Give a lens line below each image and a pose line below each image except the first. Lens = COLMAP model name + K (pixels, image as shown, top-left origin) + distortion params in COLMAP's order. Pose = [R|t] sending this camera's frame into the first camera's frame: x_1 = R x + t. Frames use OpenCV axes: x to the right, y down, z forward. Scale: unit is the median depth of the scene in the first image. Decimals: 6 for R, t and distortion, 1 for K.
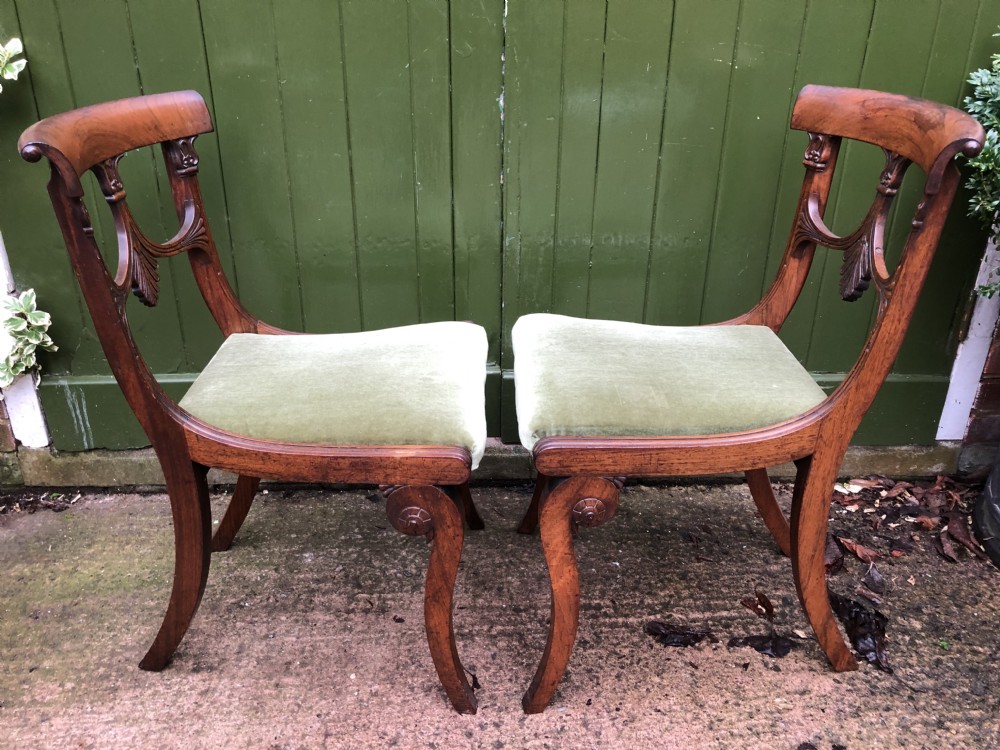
lens RADIAL K [[808.1, 0, 496.5], [0, 808.1, 369.2], [0, 0, 1]] dist [-0.020796, 0.058195]
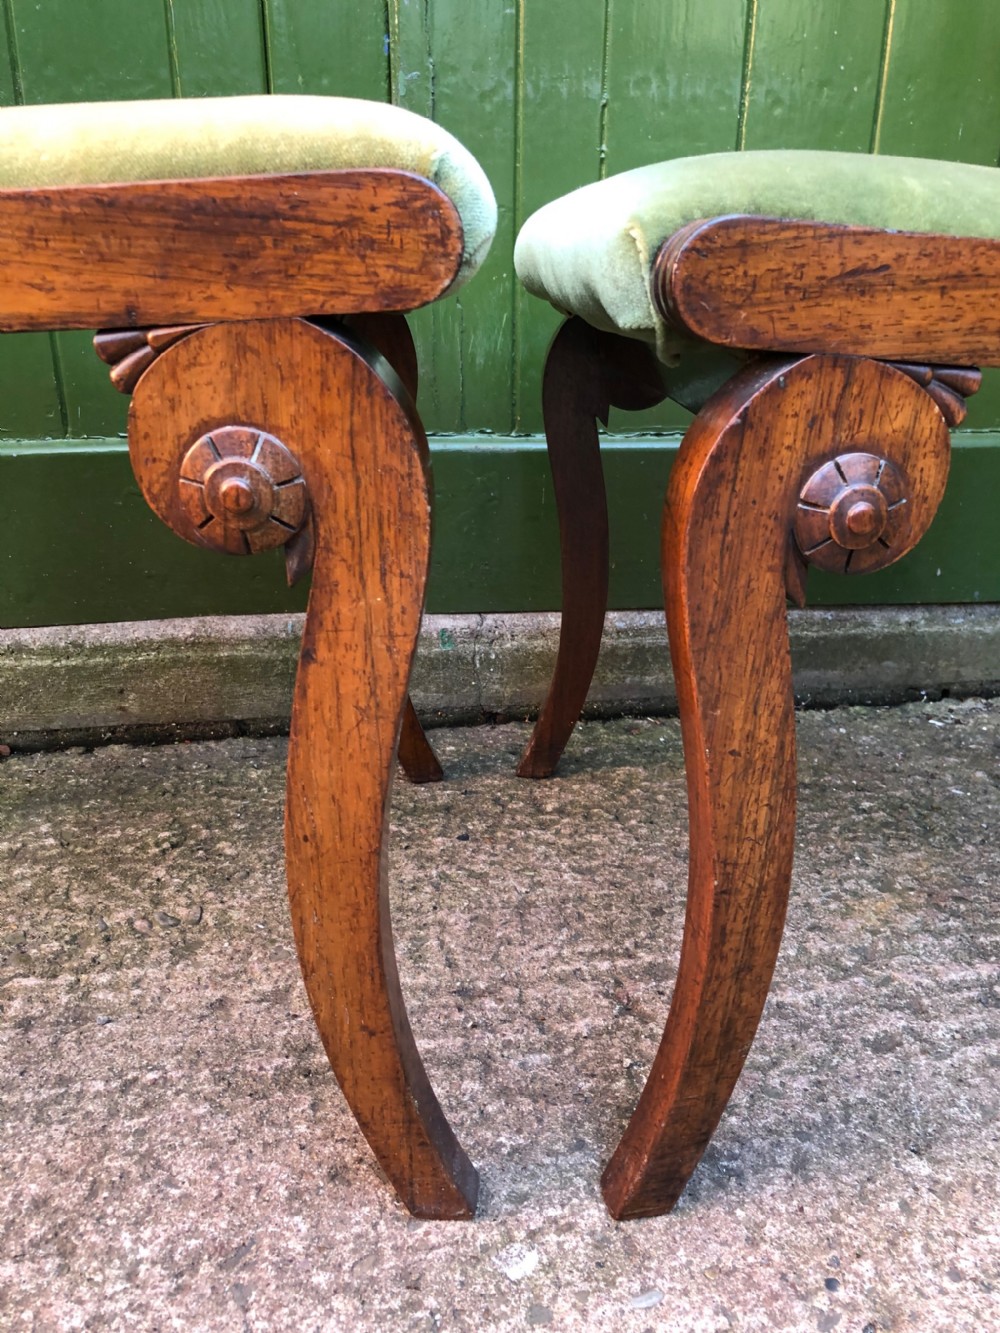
lens RADIAL K [[1094.7, 0, 501.4], [0, 1094.7, 691.5], [0, 0, 1]] dist [-0.054528, 0.132018]
pose [[0.994813, -0.040458, 0.093324, 0.000427], [0.042971, 0.998762, -0.025078, 0.183877], [-0.092193, 0.028958, 0.995320, 0.532793]]
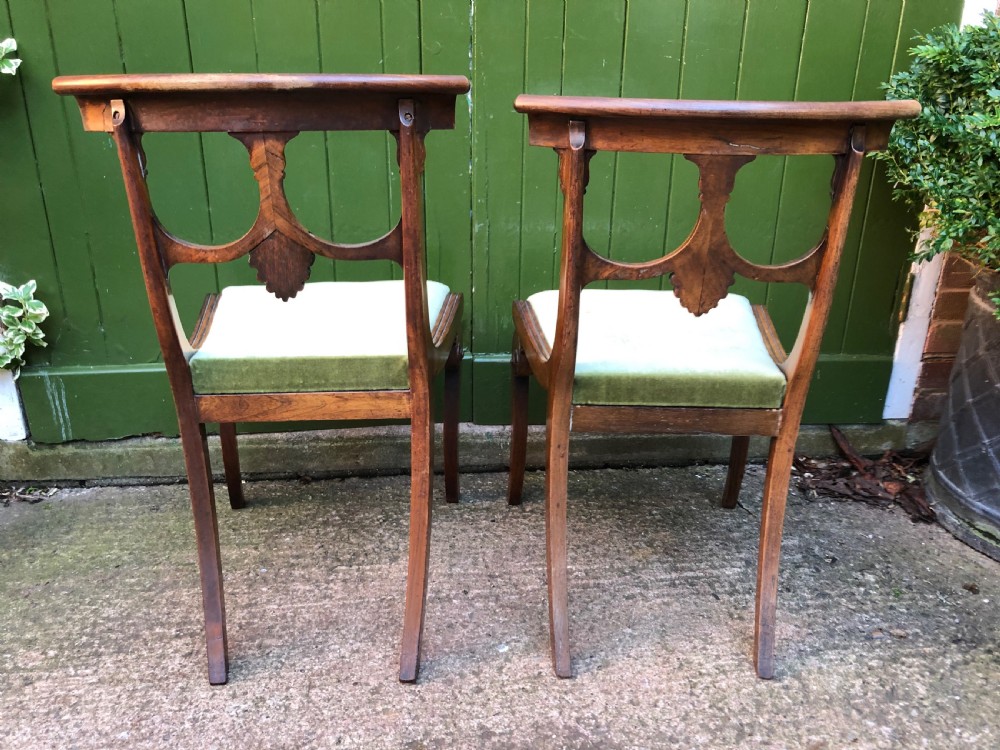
lens RADIAL K [[804.5, 0, 495.1], [0, 804.5, 372.0], [0, 0, 1]] dist [-0.015002, 0.054690]
pose [[0.998974, -0.016815, 0.042051, -0.010246], [0.019237, 0.998138, -0.057875, 0.099351], [-0.041000, 0.058624, 0.997438, -0.044482]]
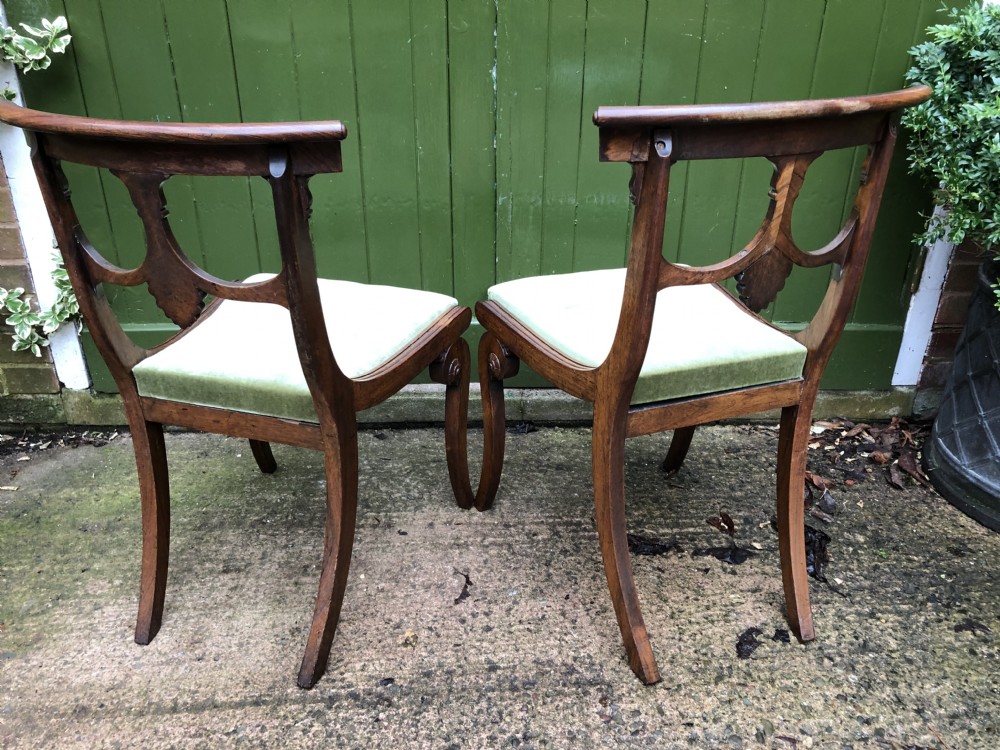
lens RADIAL K [[801.8, 0, 496.0], [0, 801.8, 373.3], [0, 0, 1]] dist [-0.007005, 0.034227]
pose [[0.999947, 0.000986, -0.010245, 0.021663], [-0.000750, 0.999736, 0.022960, 0.060181], [0.010265, -0.022951, 0.999684, -0.121091]]
